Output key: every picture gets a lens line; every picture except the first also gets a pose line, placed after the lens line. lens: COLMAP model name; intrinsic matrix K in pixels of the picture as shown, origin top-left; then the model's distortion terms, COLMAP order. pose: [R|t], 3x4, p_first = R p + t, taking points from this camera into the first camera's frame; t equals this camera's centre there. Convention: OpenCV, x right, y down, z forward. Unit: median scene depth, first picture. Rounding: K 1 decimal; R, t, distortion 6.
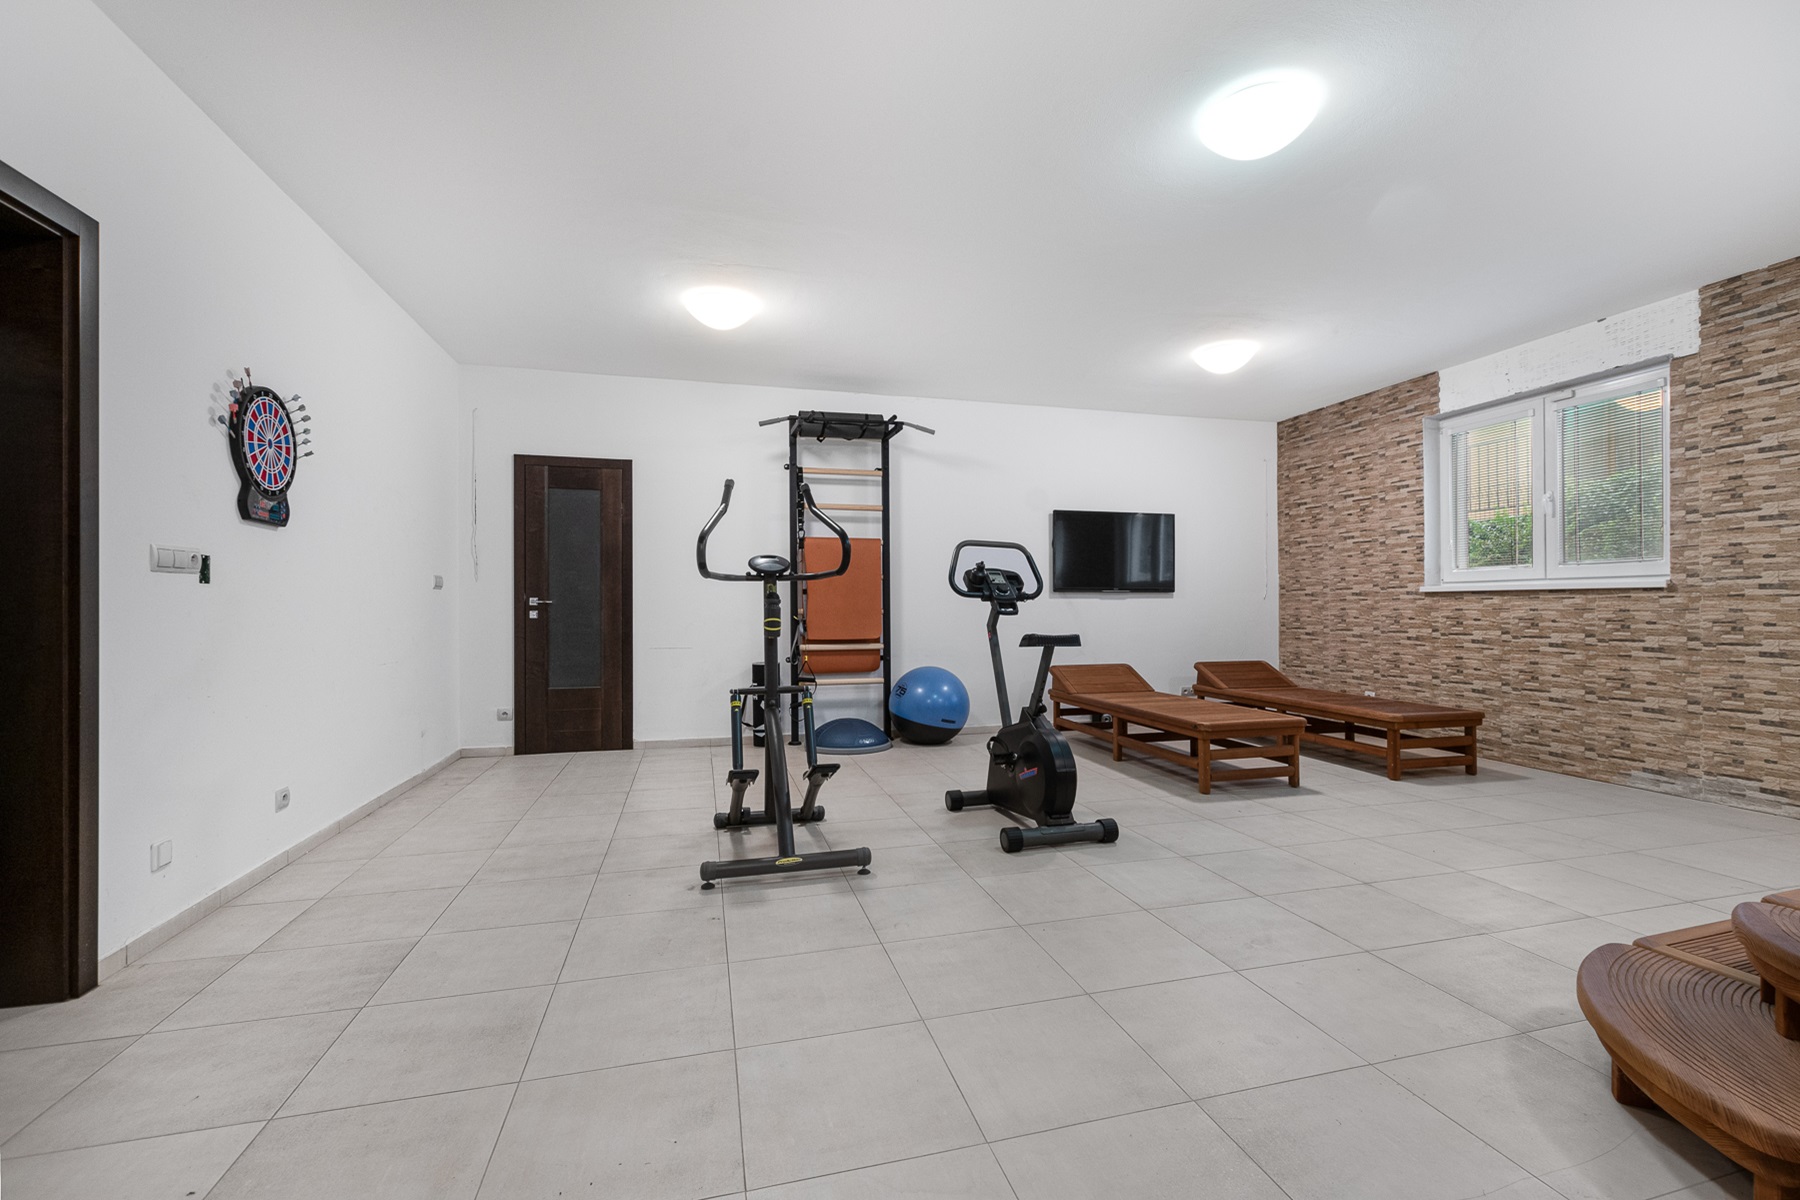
lens RADIAL K [[780.0, 0, 913.2], [0, 780.0, 607.0], [0, 0, 1]] dist [-0.002914, -0.000237]
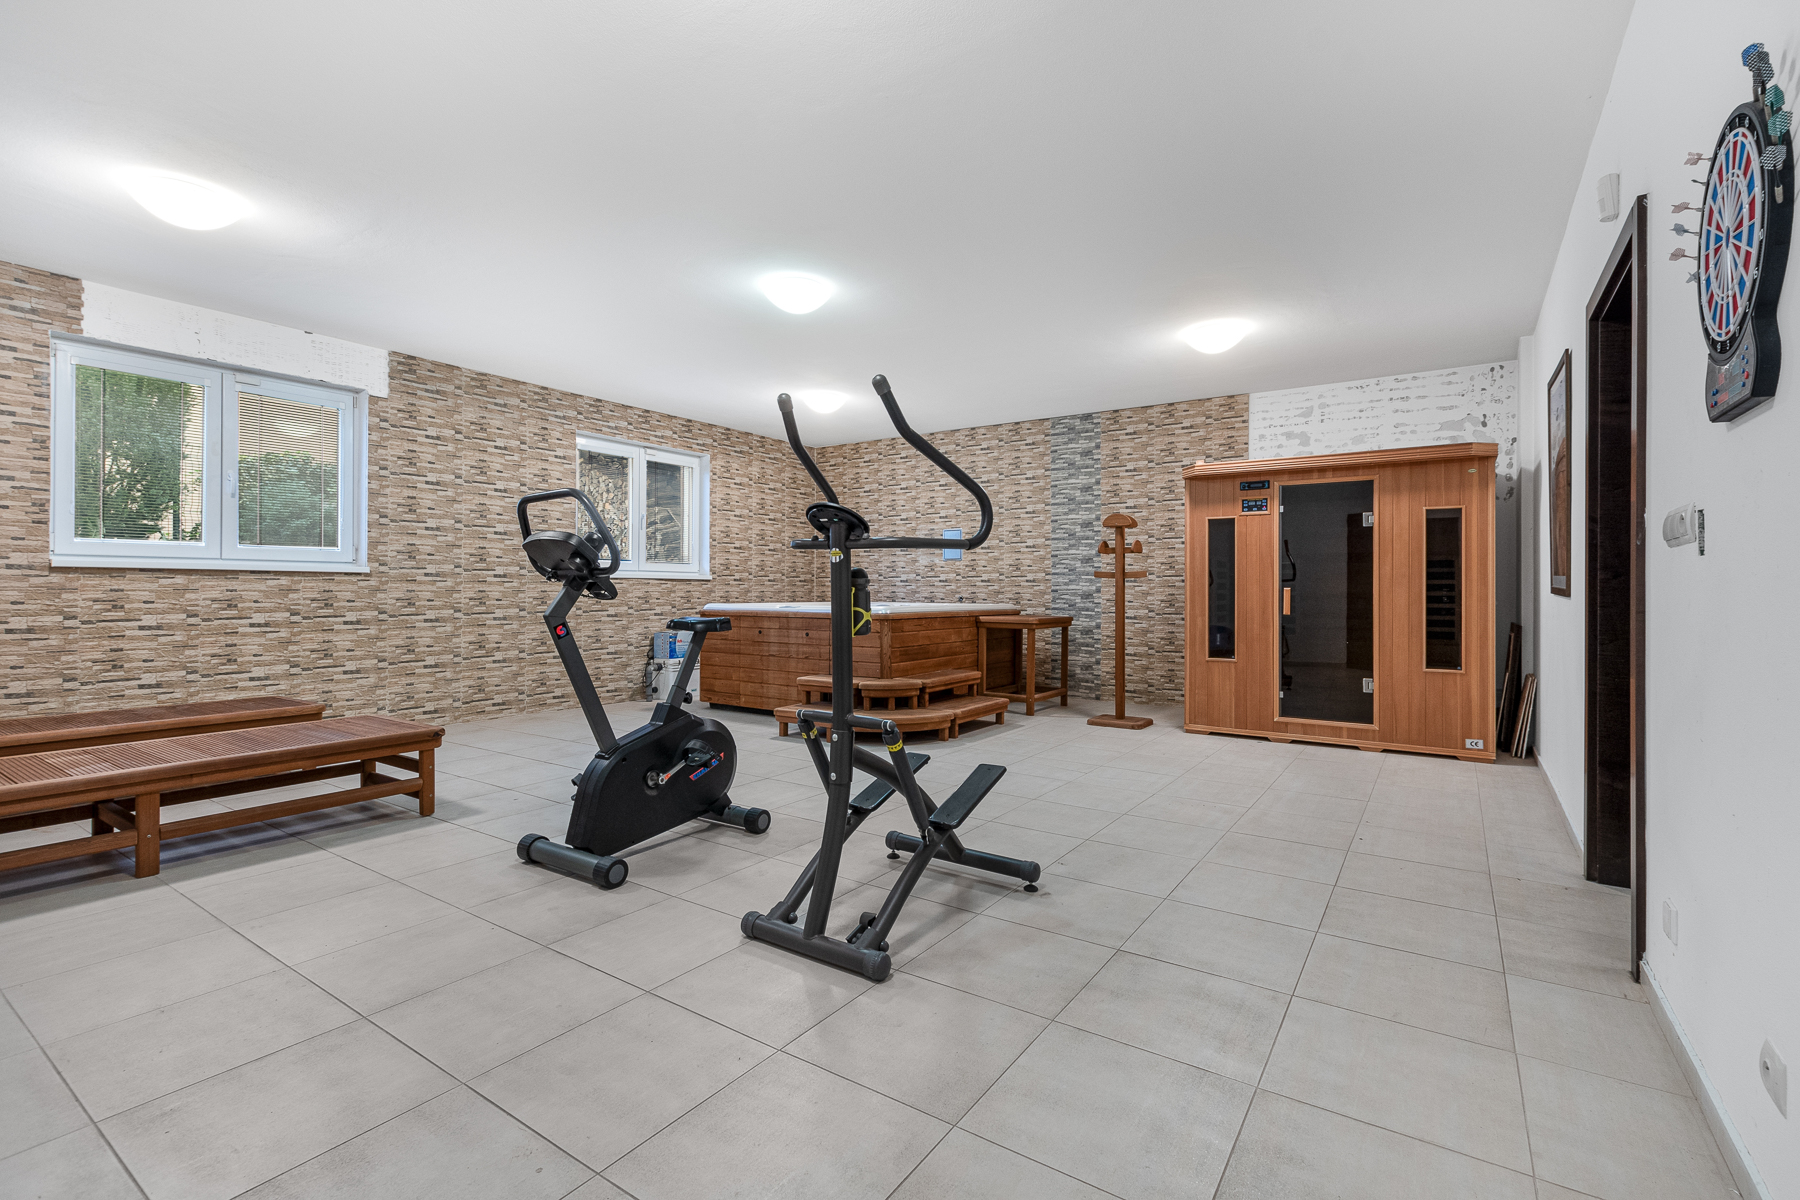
lens RADIAL K [[797.7, 0, 910.0], [0, 797.7, 592.8], [0, 0, 1]] dist [0.015847, 0.000161]
pose [[-0.649521, -0.006033, 0.760319, -0.582203], [-0.006913, 0.999974, 0.002029, -0.001477], [-0.760312, -0.003938, -0.649546, 1.122032]]
